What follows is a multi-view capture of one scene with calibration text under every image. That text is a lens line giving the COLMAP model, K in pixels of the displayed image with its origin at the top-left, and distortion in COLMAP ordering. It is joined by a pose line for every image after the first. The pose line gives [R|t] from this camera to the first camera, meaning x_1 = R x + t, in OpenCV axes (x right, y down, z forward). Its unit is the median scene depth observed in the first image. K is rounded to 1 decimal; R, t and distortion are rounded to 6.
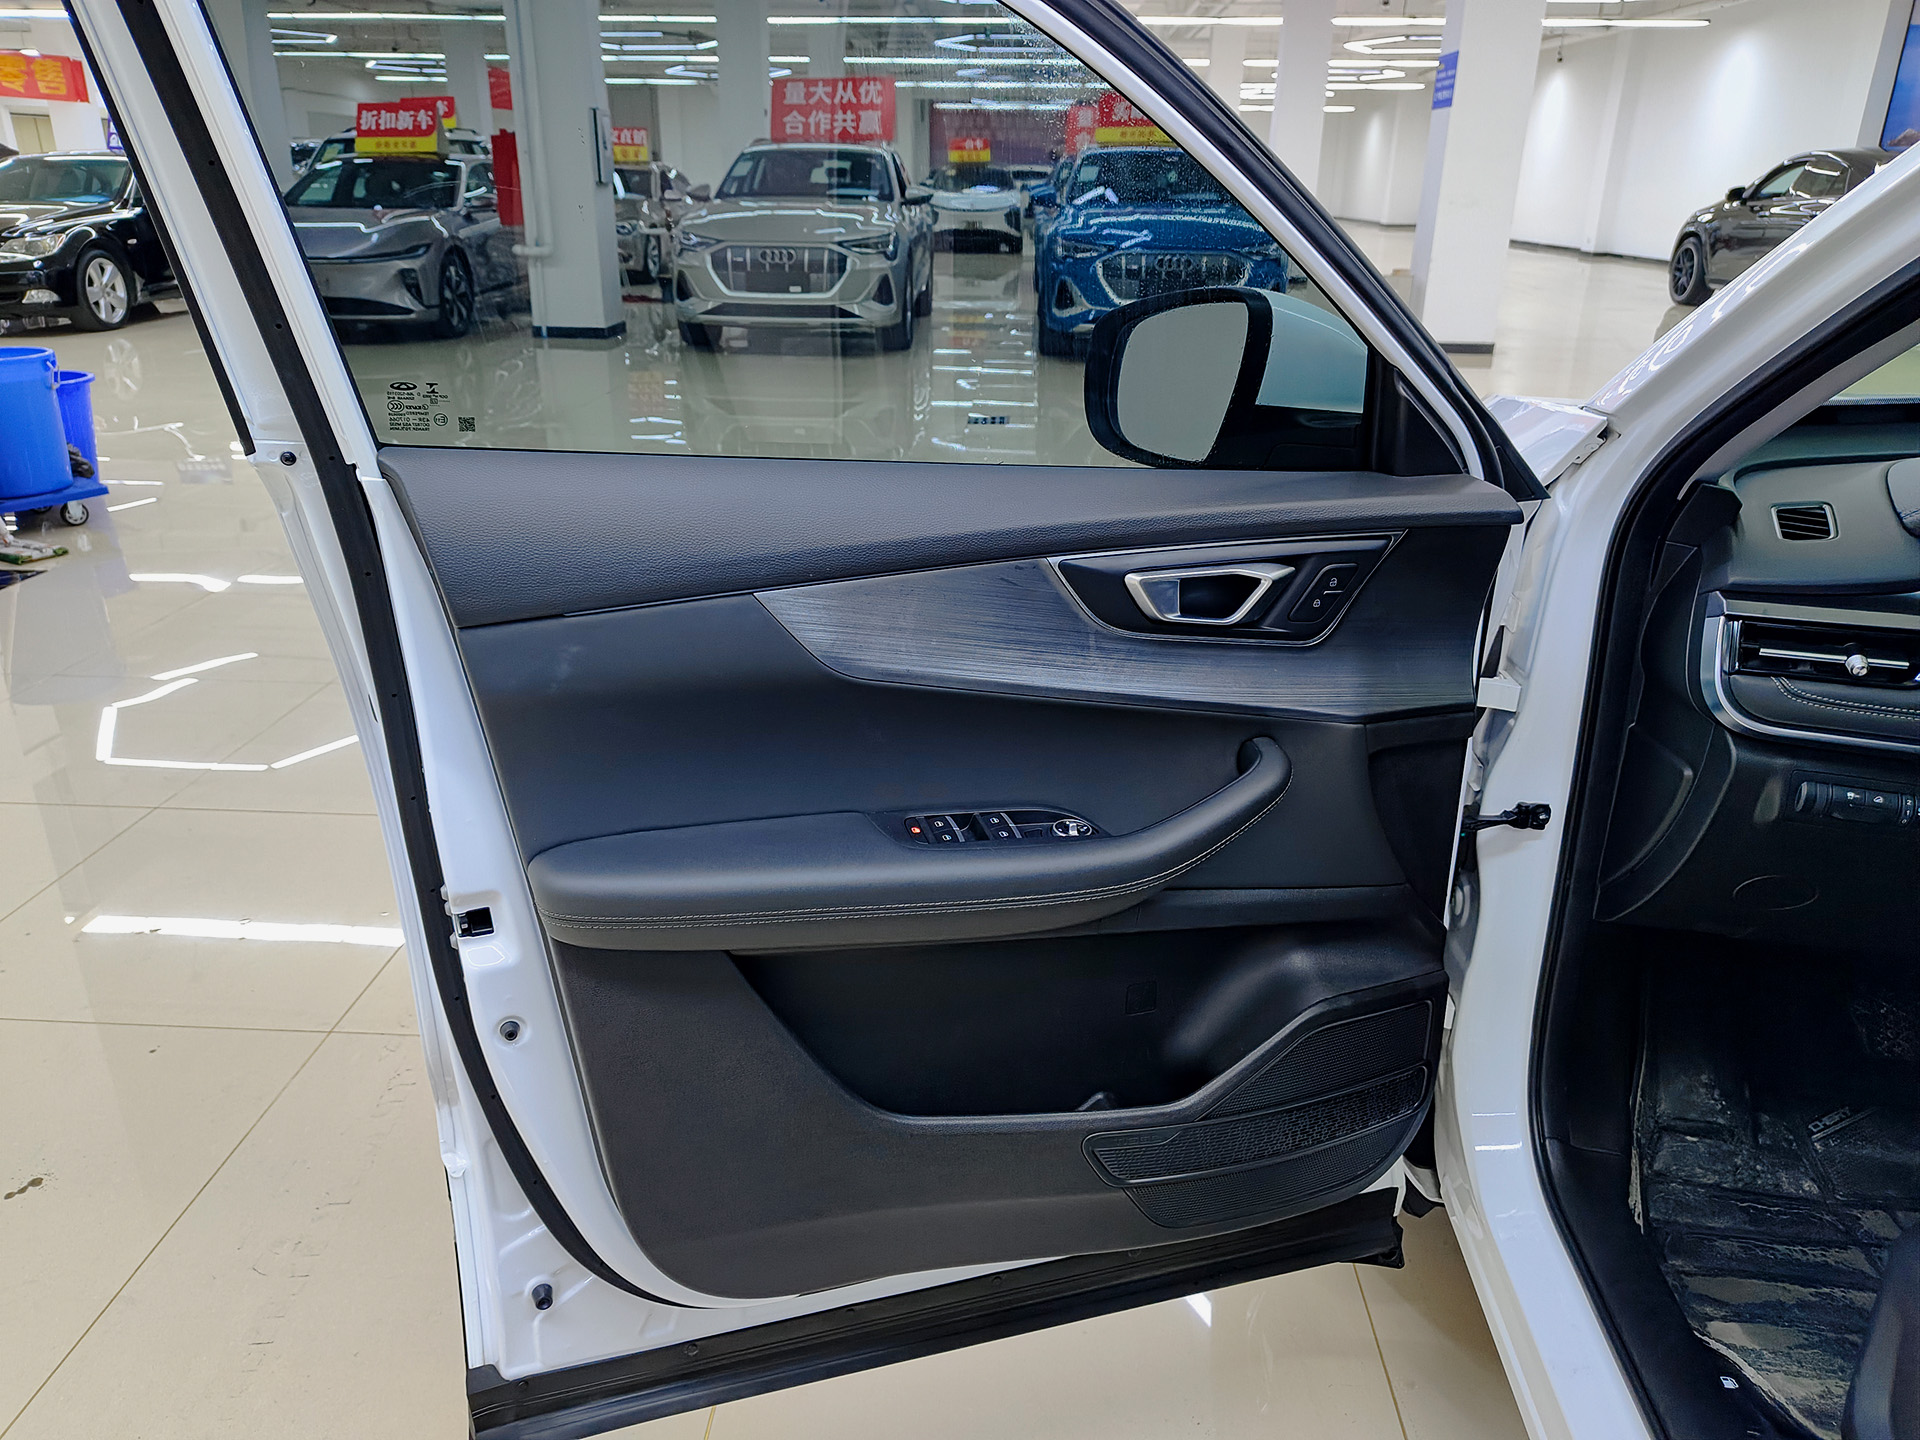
lens RADIAL K [[1333.1, 0, 968.2], [0, 1333.1, 735.0], [0, 0, 1]] dist [0.023865, -0.025584]
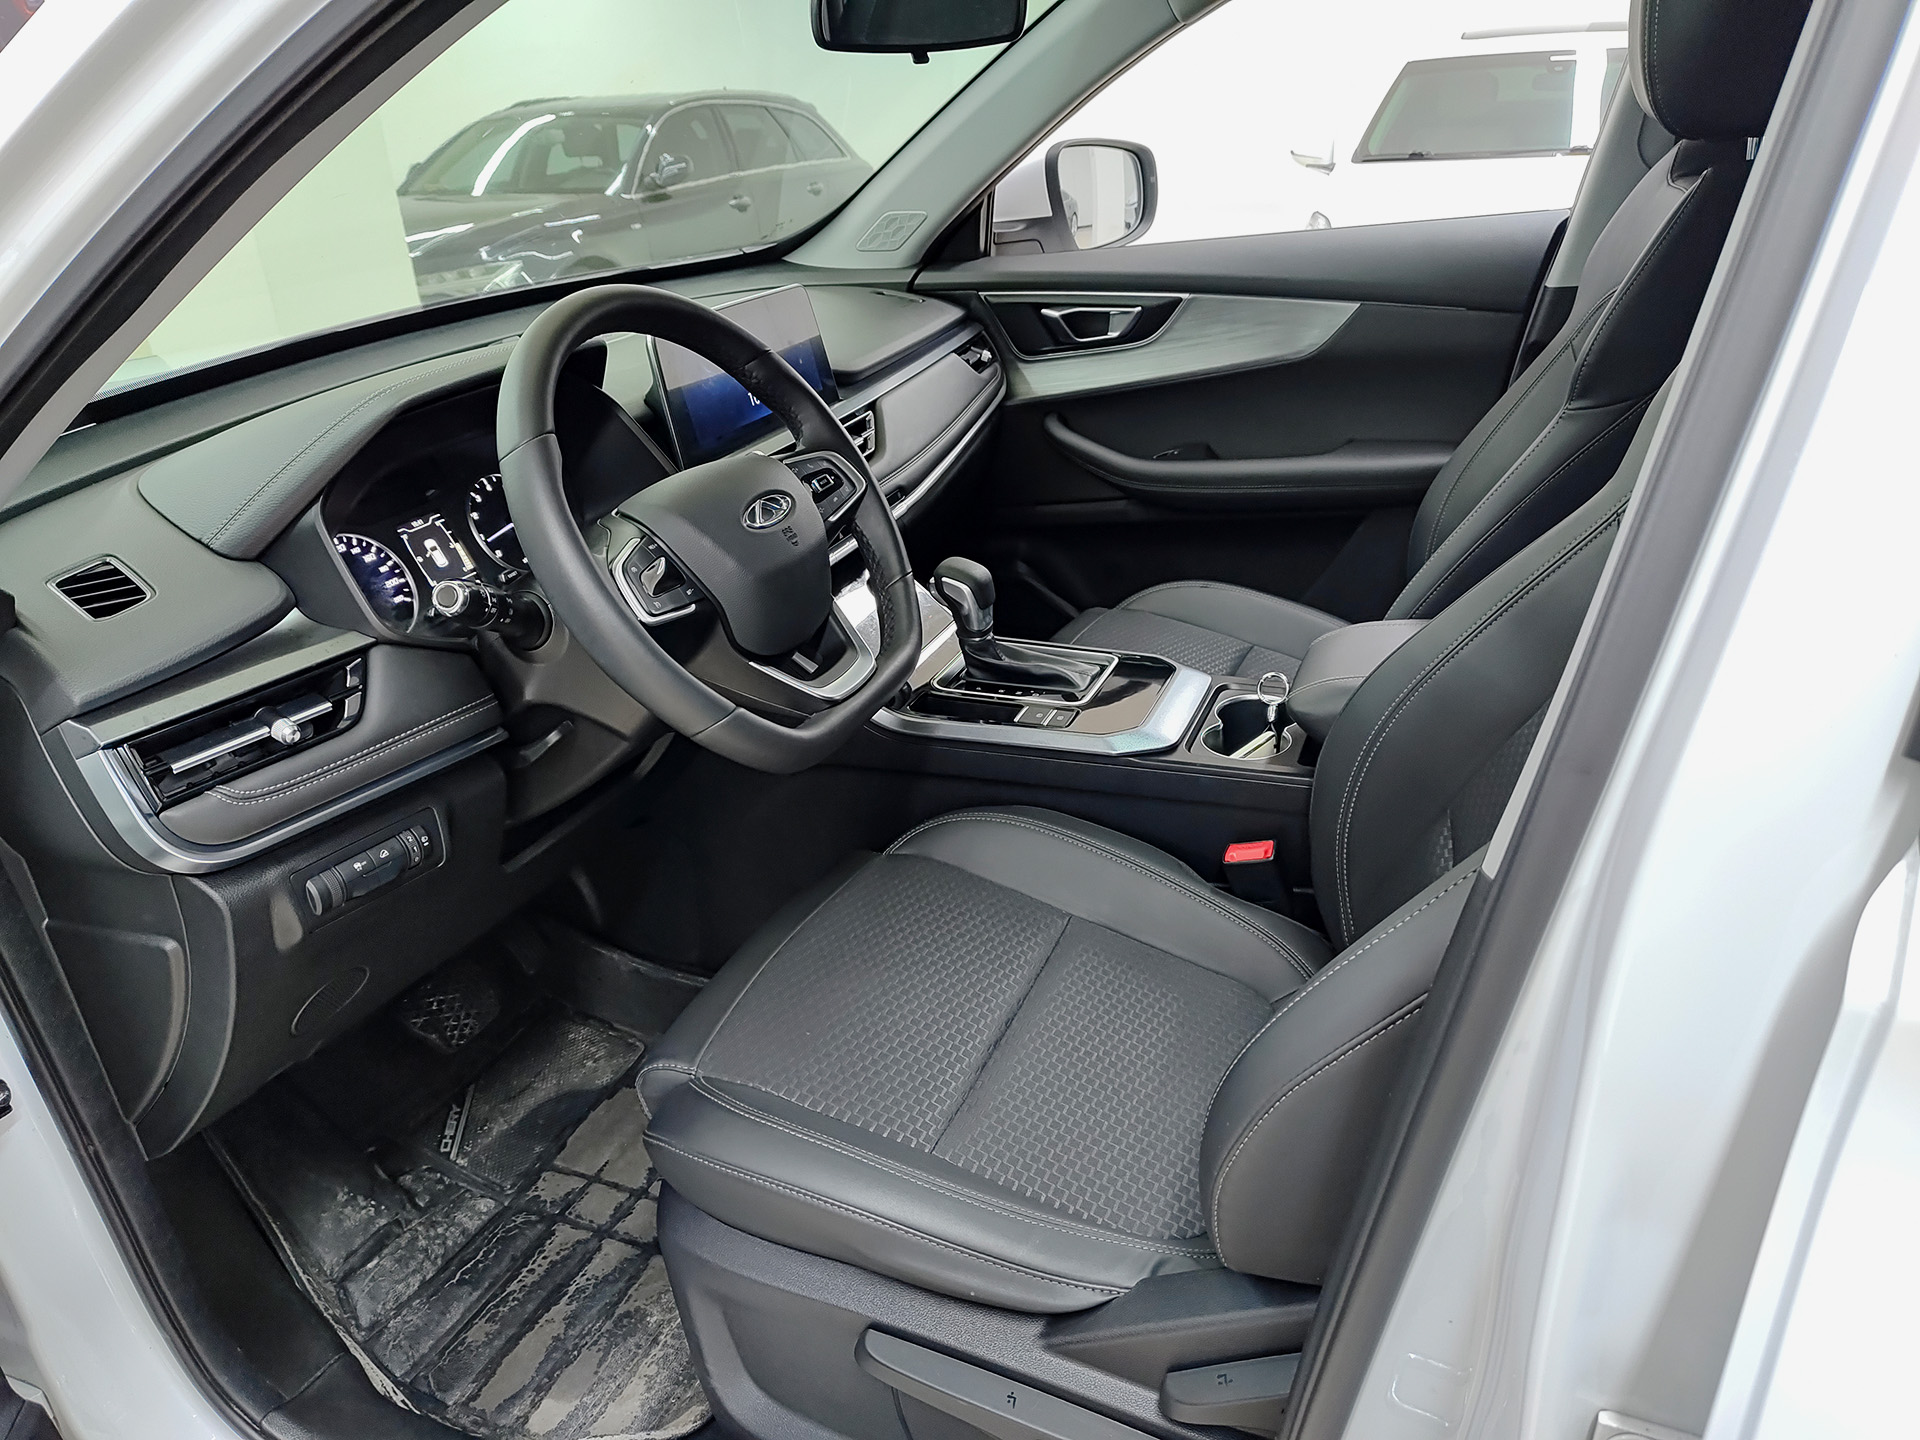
lens RADIAL K [[1333.1, 0, 941.3], [0, 1333.1, 742.7], [0, 0, 1]] dist [0.023865, -0.025584]
pose [[0.308586, -0.438221, 0.844238, 0.088319], [0.419327, 0.859328, 0.292781, -0.093945], [-0.853779, 0.263664, 0.448934, 0.253549]]
